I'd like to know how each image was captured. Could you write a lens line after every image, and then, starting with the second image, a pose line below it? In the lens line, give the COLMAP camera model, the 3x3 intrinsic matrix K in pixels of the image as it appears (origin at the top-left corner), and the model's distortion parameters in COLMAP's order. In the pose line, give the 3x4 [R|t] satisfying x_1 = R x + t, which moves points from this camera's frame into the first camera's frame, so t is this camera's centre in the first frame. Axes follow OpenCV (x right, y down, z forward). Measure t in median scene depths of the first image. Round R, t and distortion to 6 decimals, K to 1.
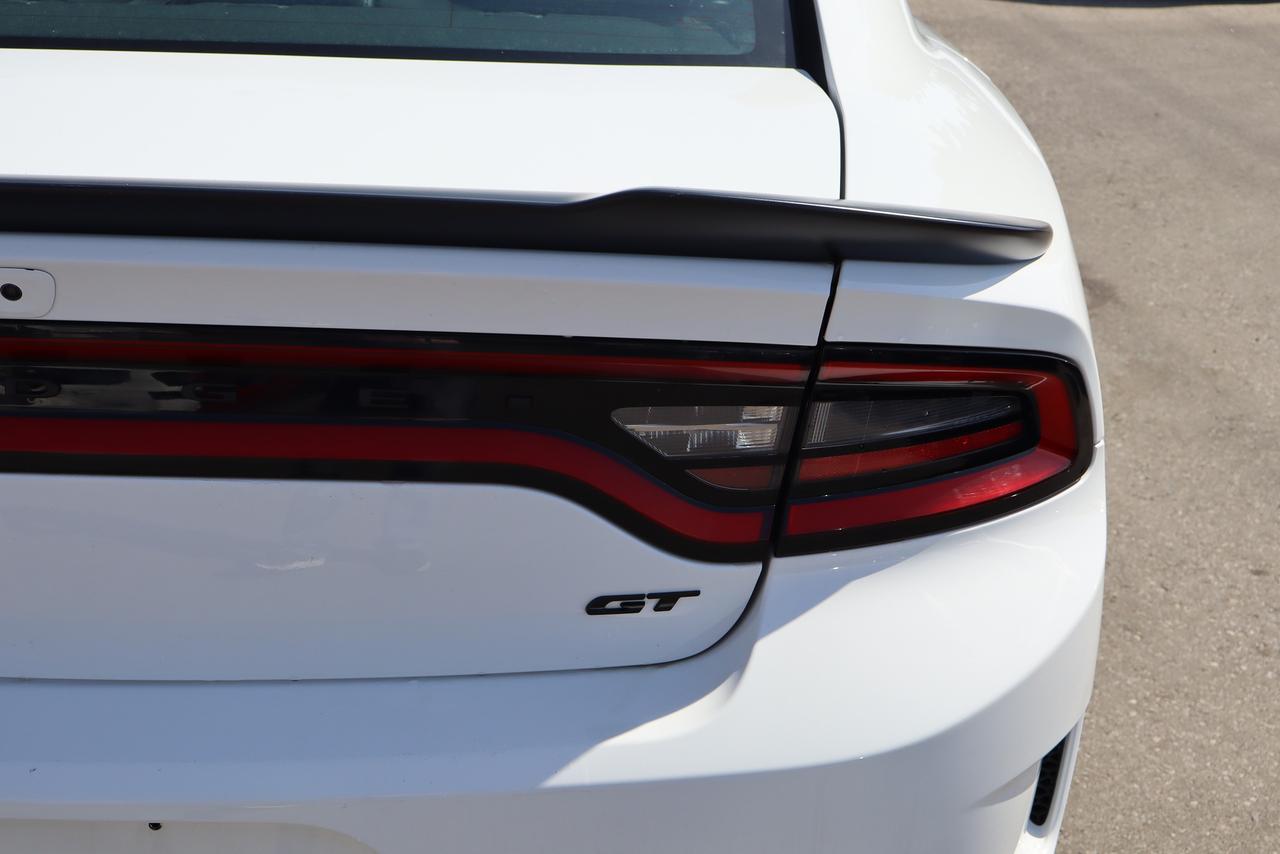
lens RADIAL K [[1972.2, 0, 642.6], [0, 1972.2, 451.6], [0, 0, 1]] dist [0.028563, -0.038271]
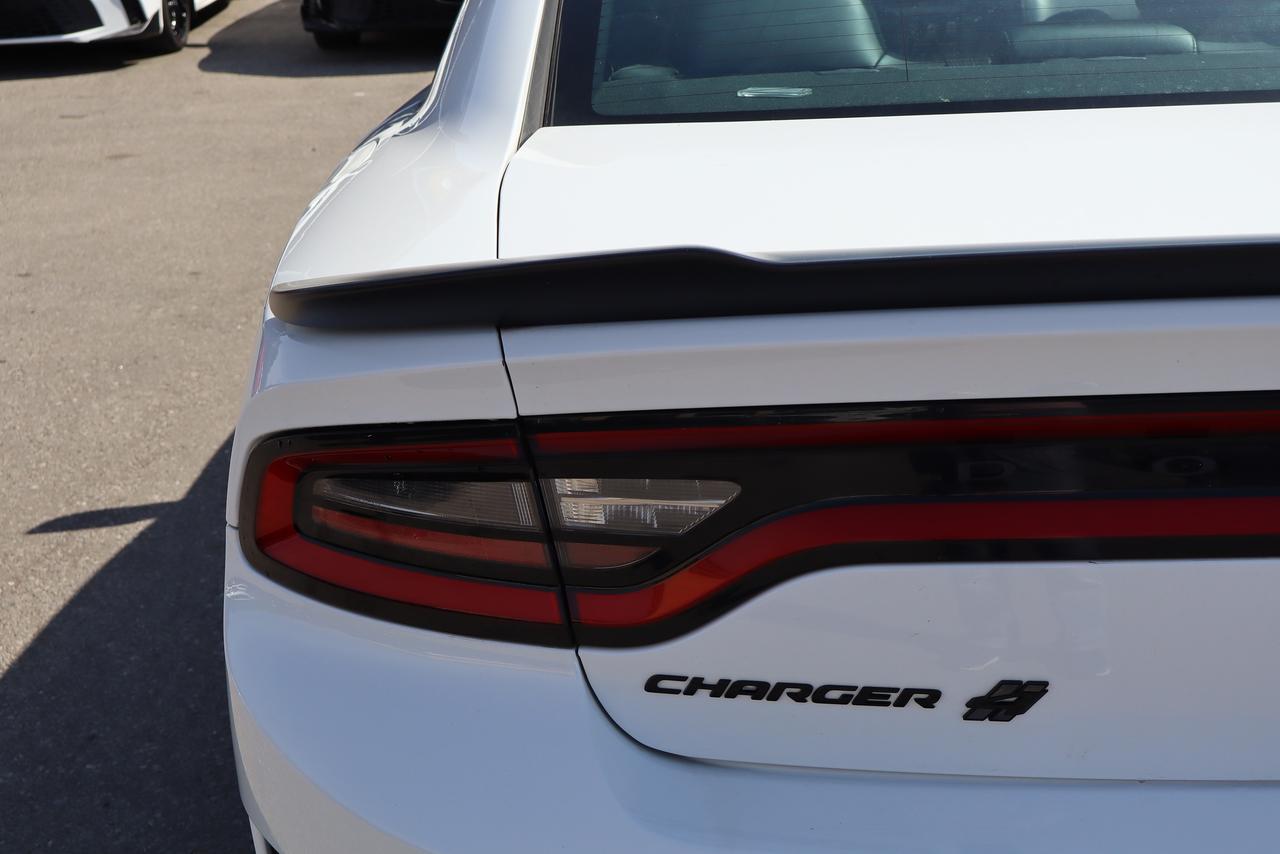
lens RADIAL K [[1972.2, 0, 642.6], [0, 1972.2, 451.6], [0, 0, 1]] dist [0.028563, -0.038271]
pose [[0.997637, -0.055210, -0.040888, -0.352593], [0.053713, 0.997877, -0.036842, -0.012740], [0.042835, 0.034559, 0.998484, 0.039210]]
